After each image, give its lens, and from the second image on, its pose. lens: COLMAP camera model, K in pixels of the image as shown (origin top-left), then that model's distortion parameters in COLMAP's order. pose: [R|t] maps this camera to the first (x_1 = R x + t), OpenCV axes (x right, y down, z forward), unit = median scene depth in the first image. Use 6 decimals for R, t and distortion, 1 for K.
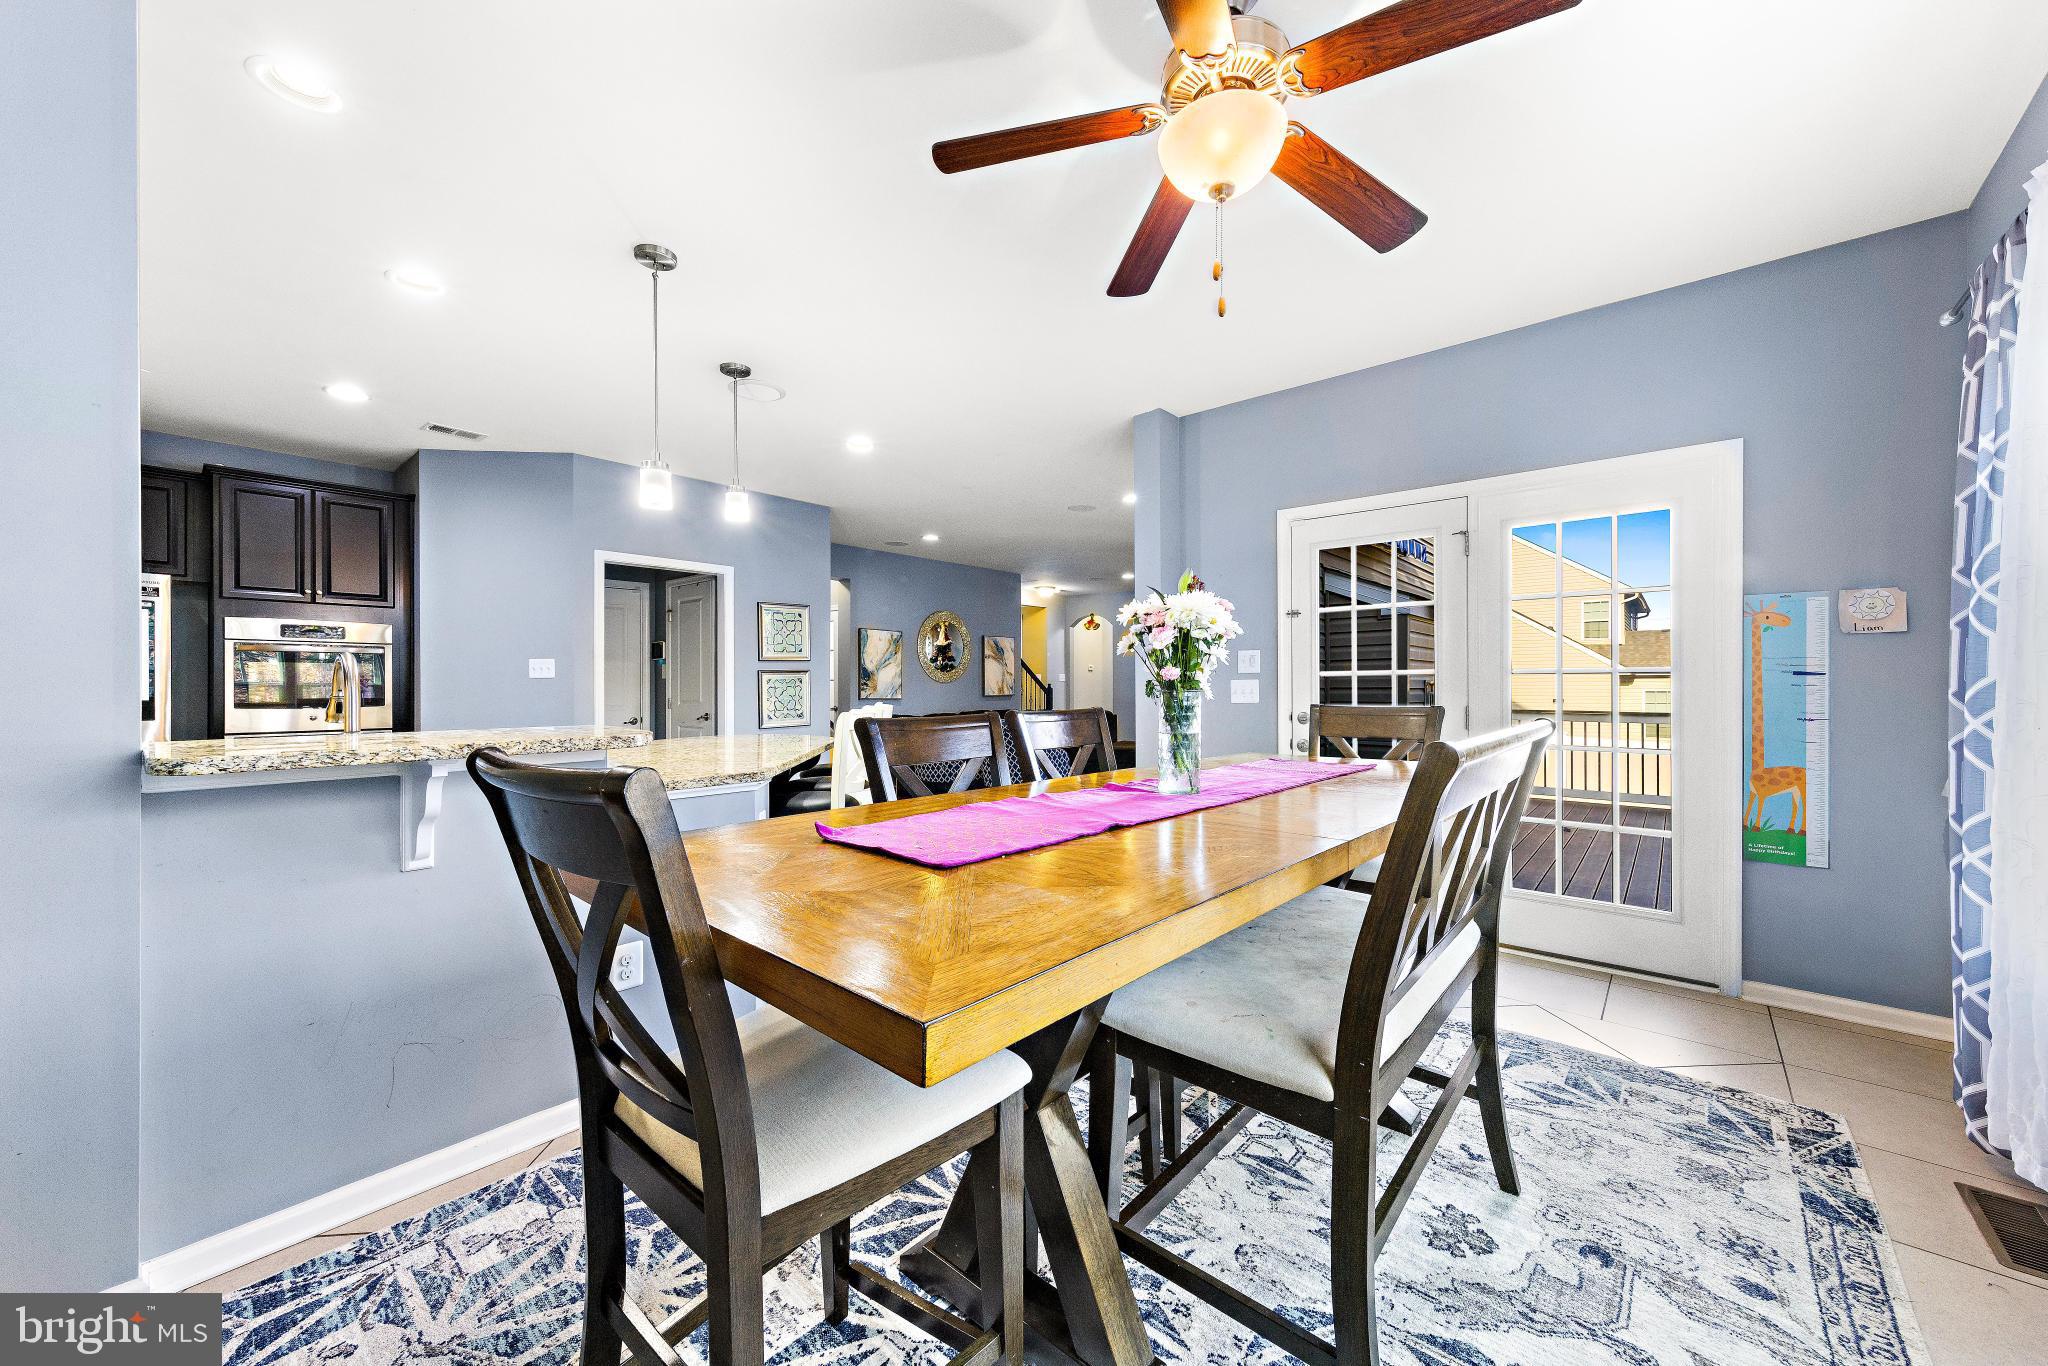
lens RADIAL K [[758.5, 0, 1029.0], [0, 758.5, 687.9], [0, 0, 1]] dist [0.000086, 0.000000]
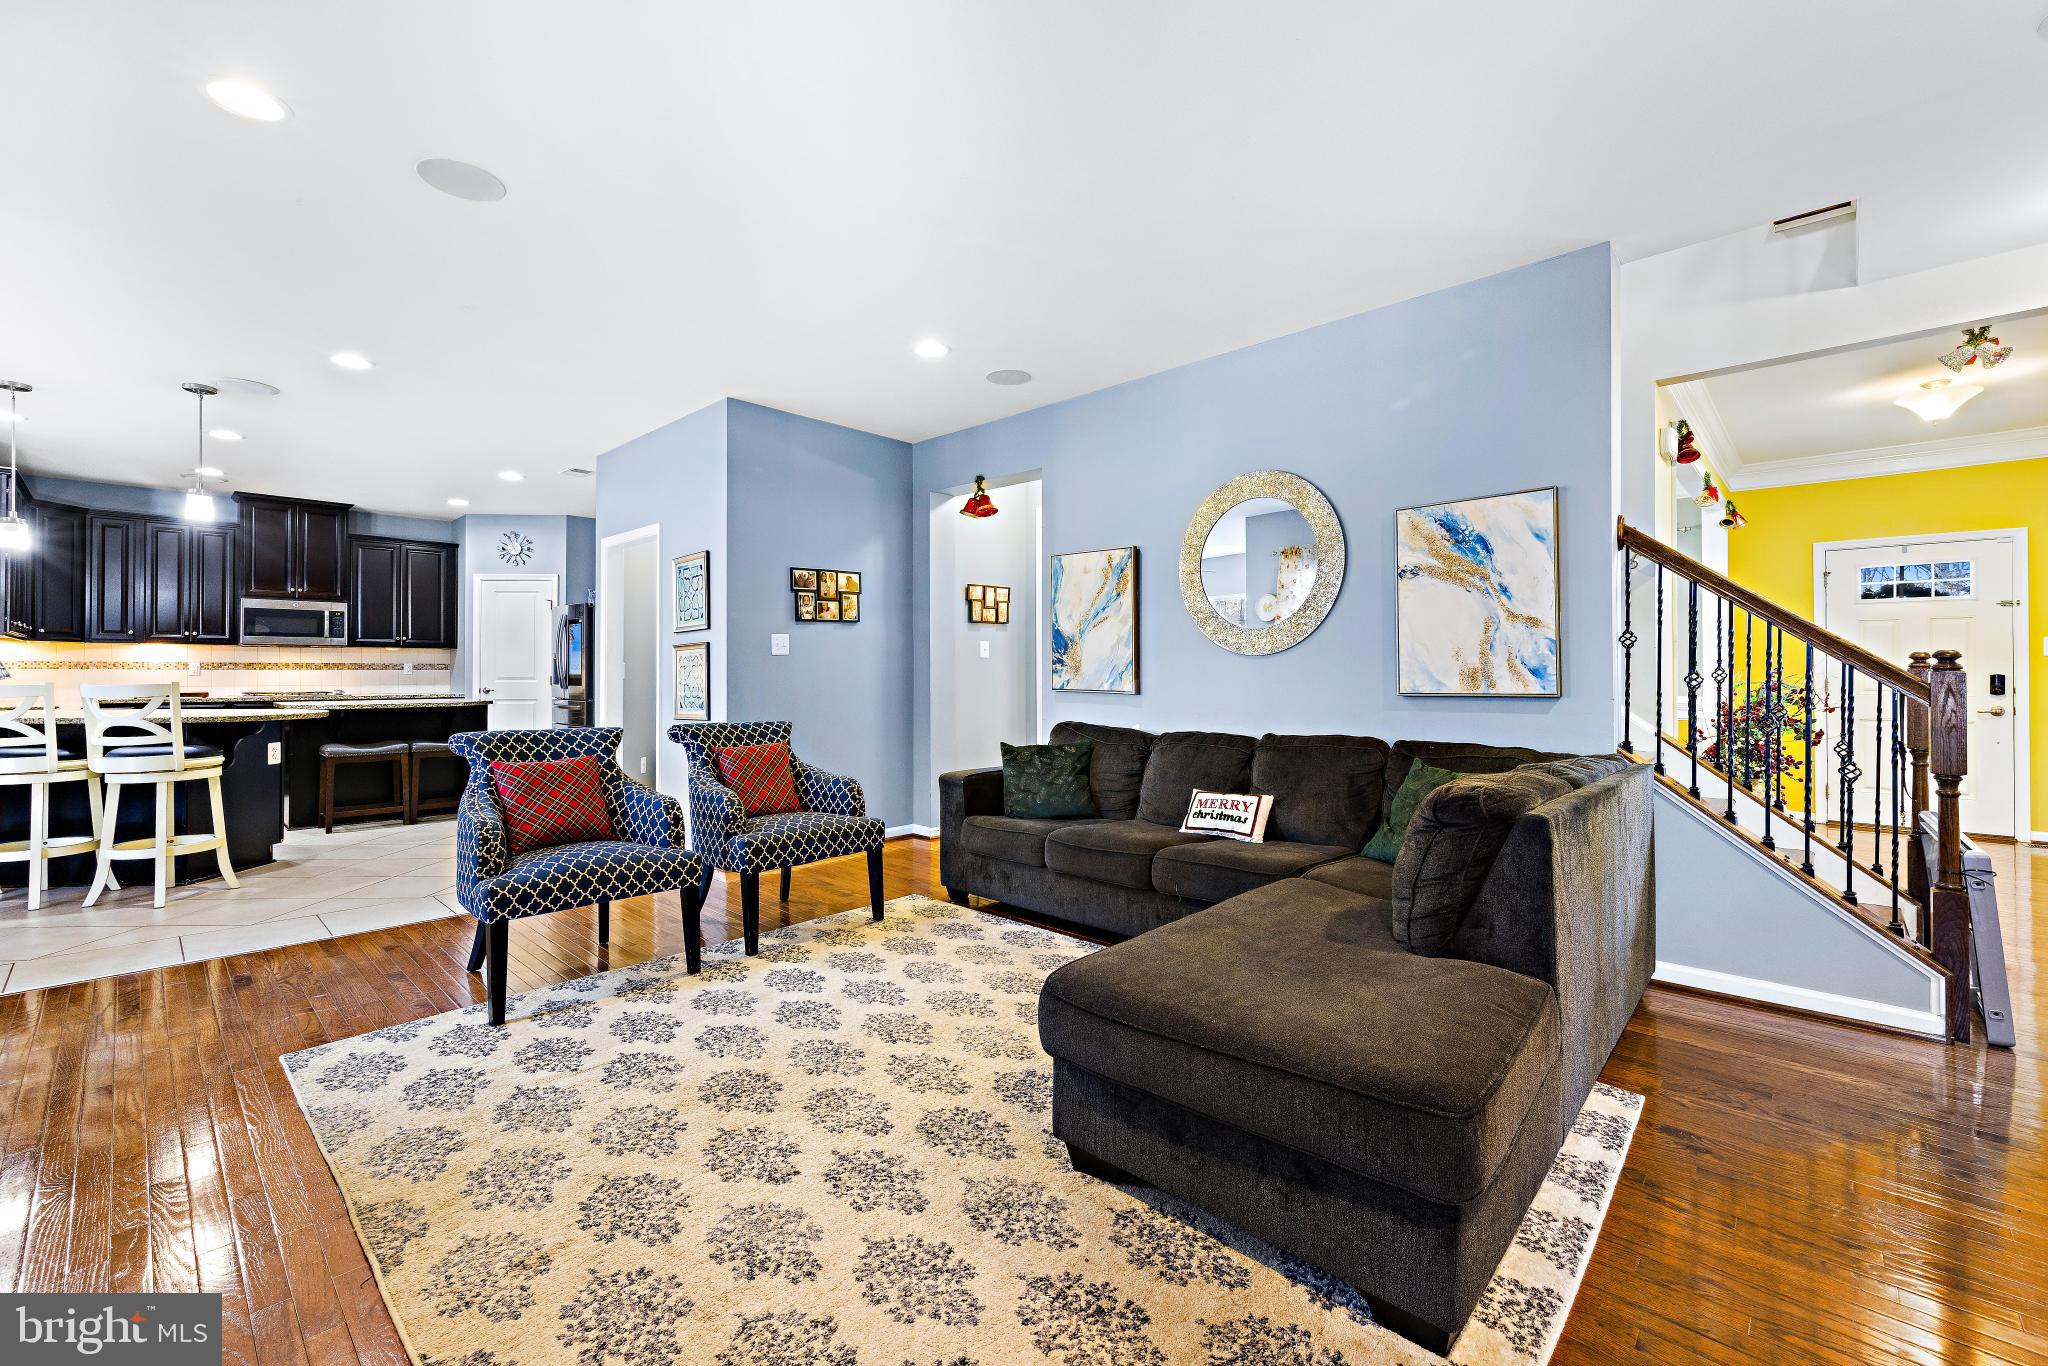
lens RADIAL K [[847.9, 0, 1032.8], [0, 847.9, 667.0], [0, 0, 1]] dist [0.006316, -0.000674]
pose [[-0.040889, -0.001708, -0.999162, 0.300593], [-0.000451, 0.999998, -0.001691, -0.000256], [0.999164, 0.000381, -0.040890, 0.831585]]
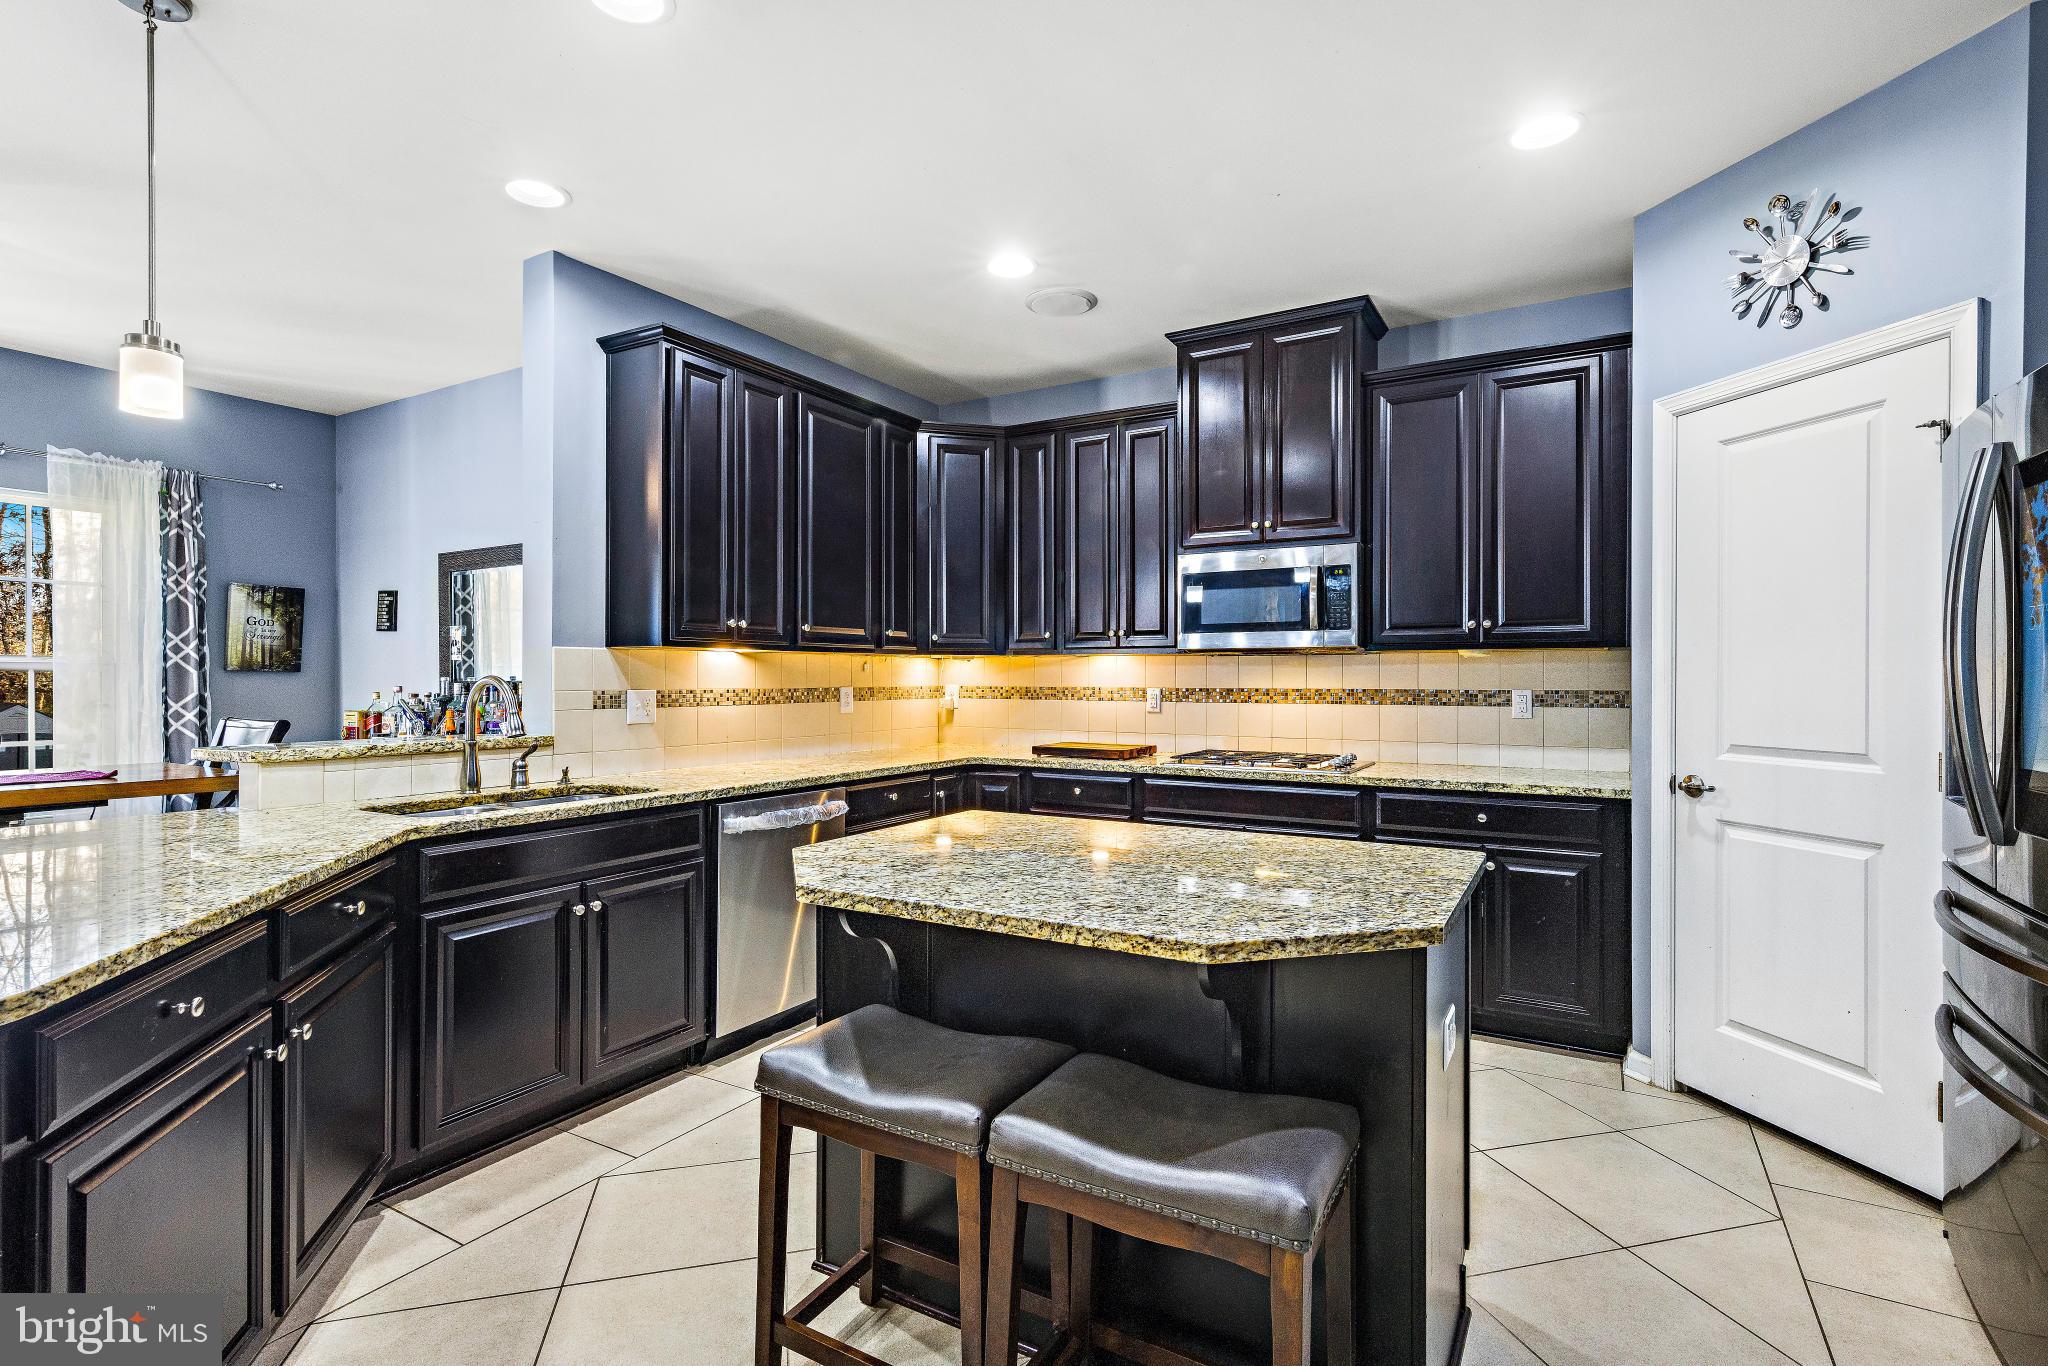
lens RADIAL K [[970.6, 0, 1030.6], [0, 970.6, 681.3], [0, 0, 1]] dist [0.005129, 0.000702]
pose [[-0.983049, 0.002232, -0.183332, -0.272834], [0.001527, 0.999991, 0.003984, -0.010102], [0.183339, 0.003636, -0.983043, 0.501904]]
